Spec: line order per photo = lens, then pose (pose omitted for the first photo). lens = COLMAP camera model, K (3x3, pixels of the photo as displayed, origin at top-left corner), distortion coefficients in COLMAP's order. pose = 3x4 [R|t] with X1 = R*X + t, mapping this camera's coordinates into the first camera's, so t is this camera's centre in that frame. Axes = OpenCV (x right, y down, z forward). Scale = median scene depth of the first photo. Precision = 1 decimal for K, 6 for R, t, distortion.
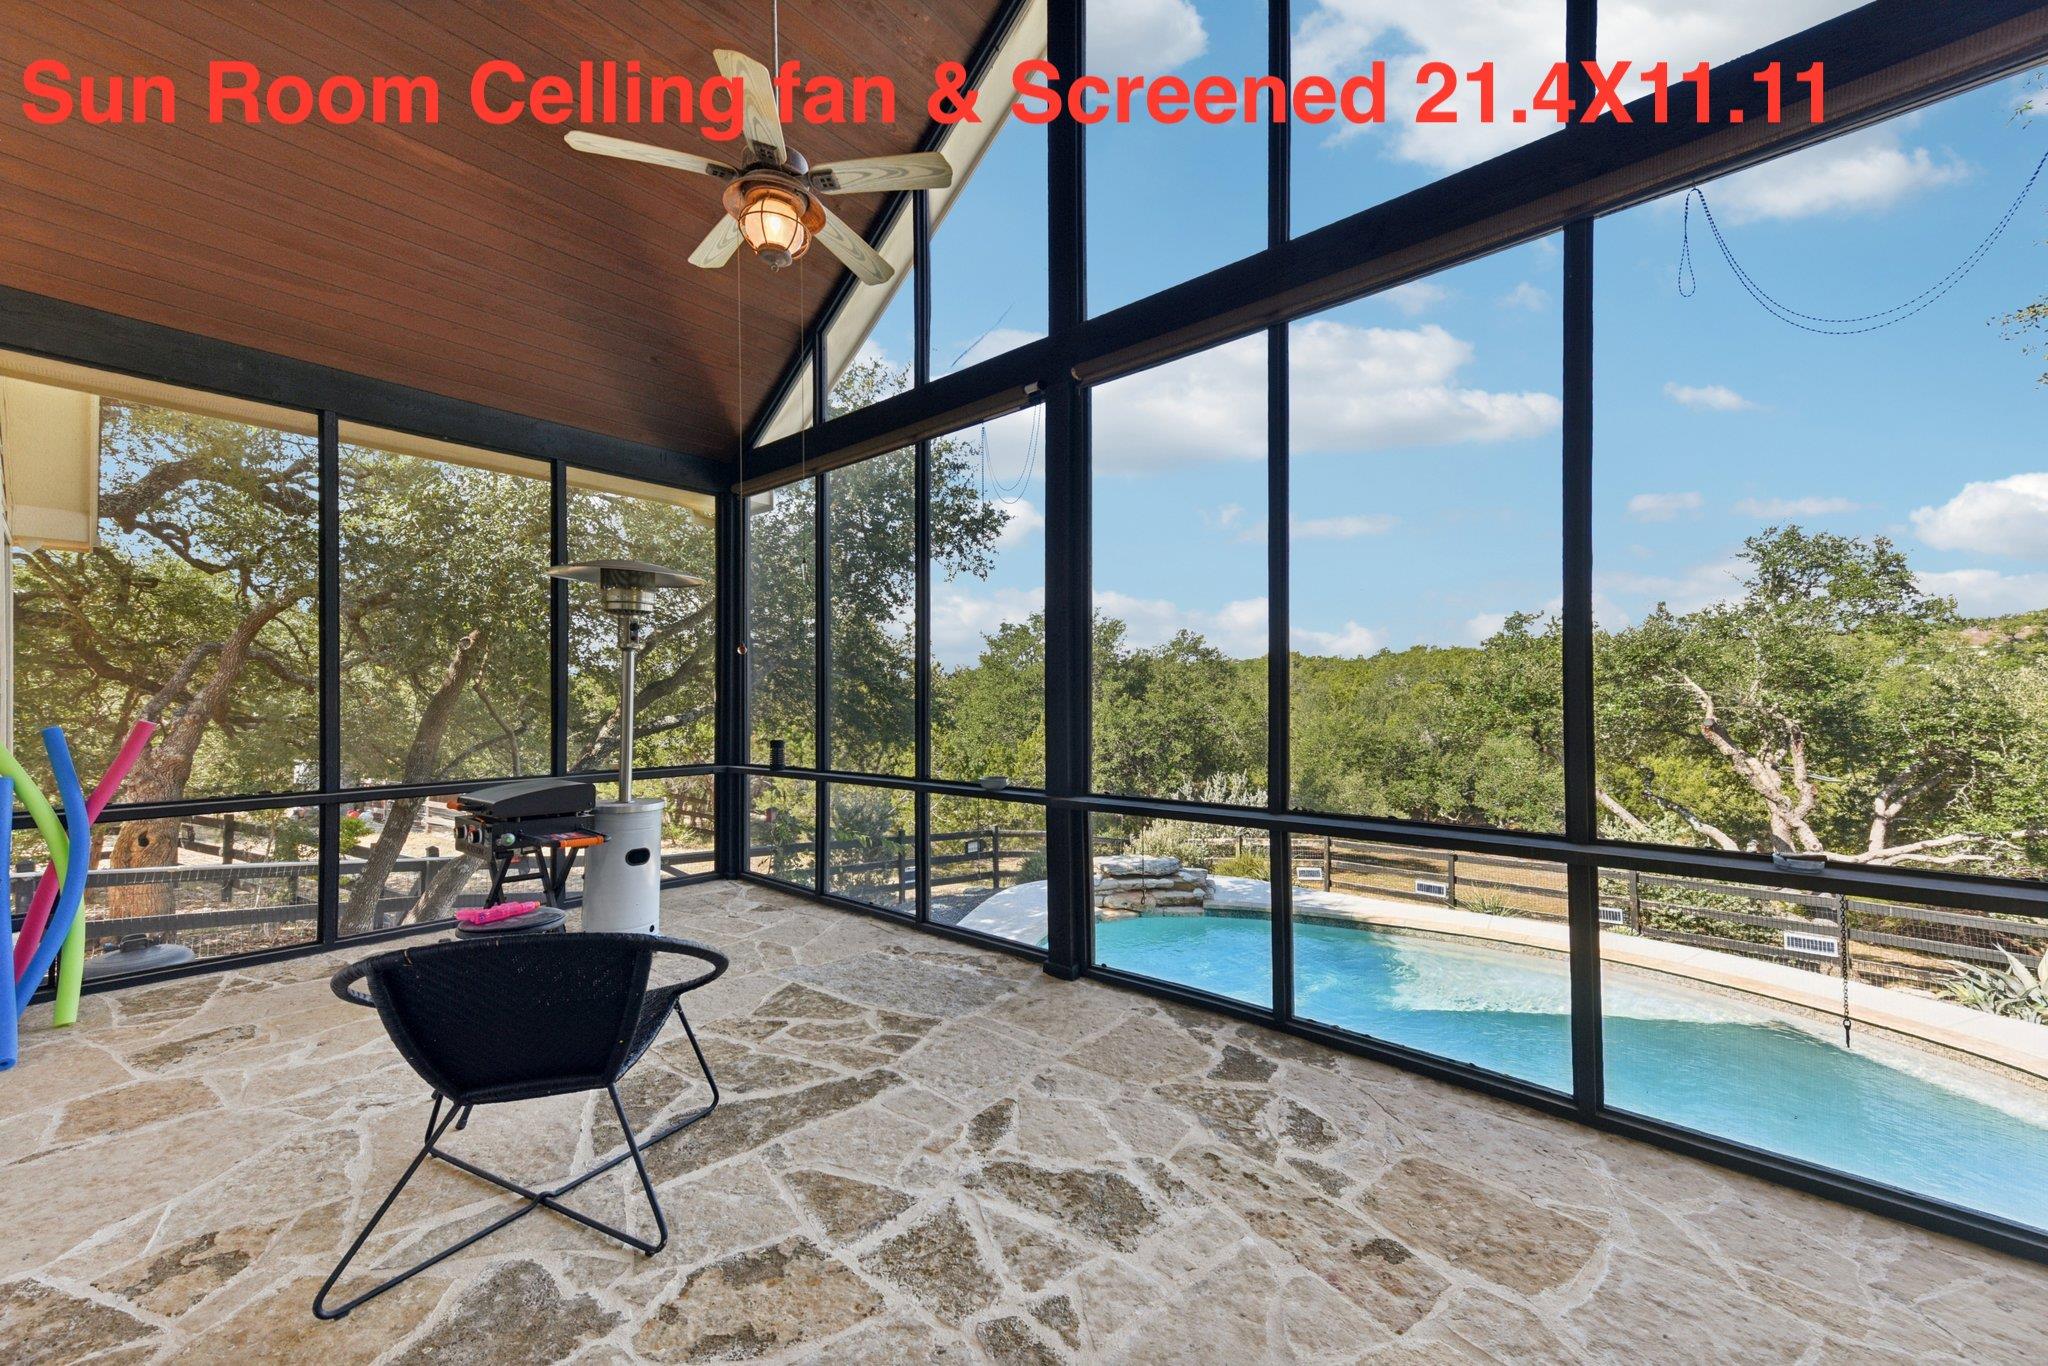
lens RADIAL K [[802.6, 0, 1014.3], [0, 802.6, 695.9], [0, 0, 1]] dist [0.025905, -0.000161]
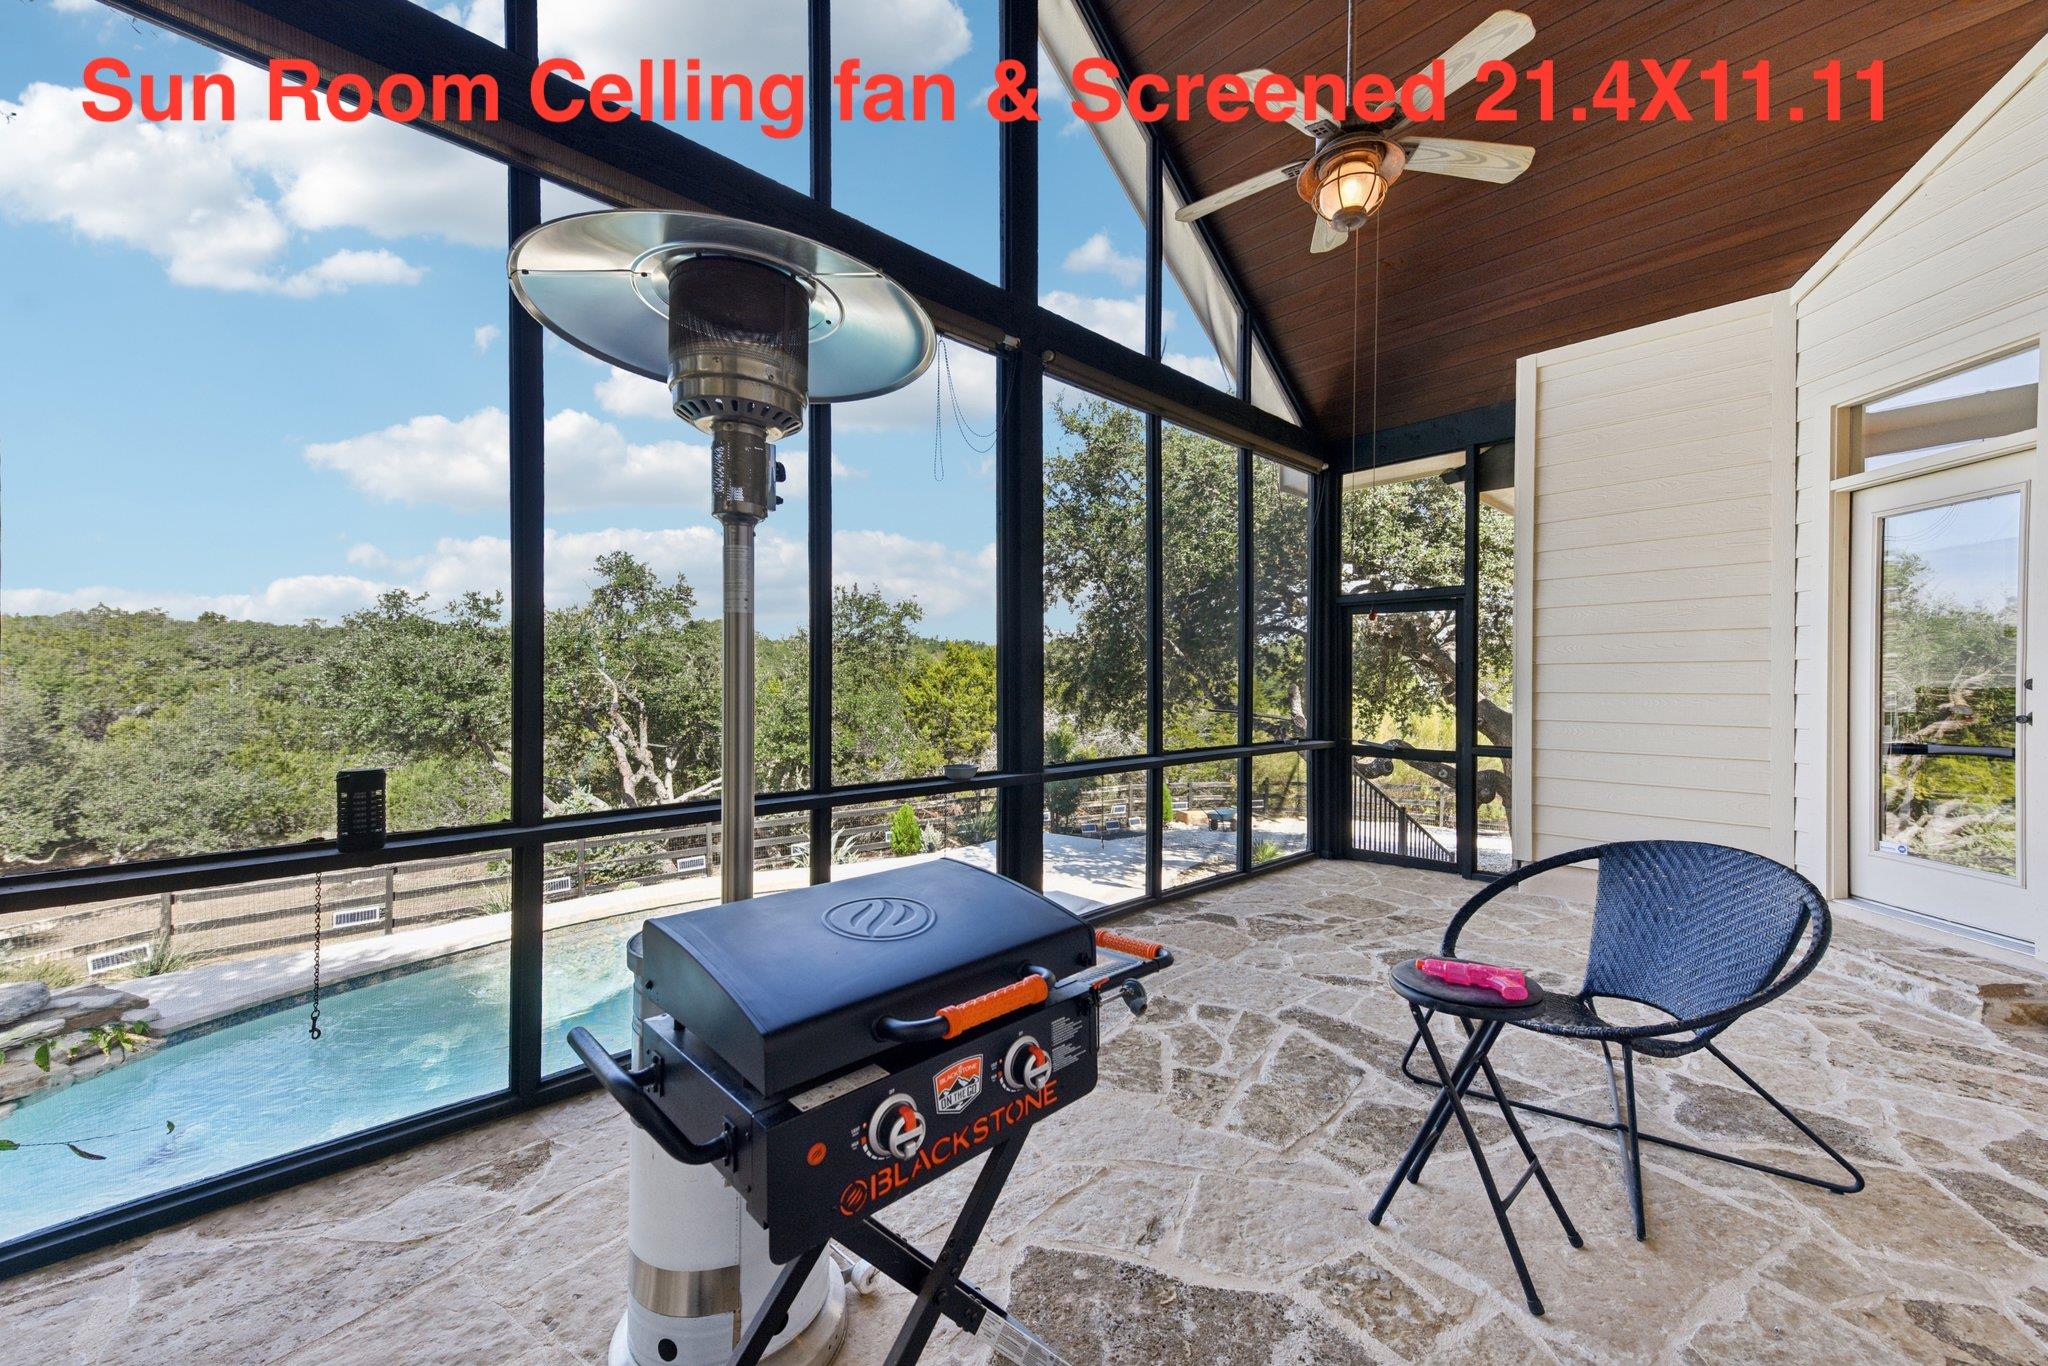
lens RADIAL K [[802.6, 0, 1034.2], [0, 802.6, 686.8], [0, 0, 1]] dist [0.025905, -0.000161]
pose [[0.075661, 0.001851, 0.997132, -1.157075], [-0.001251, 0.999998, -0.001762, 0.027617], [-0.997133, -0.001114, 0.075663, 1.144556]]
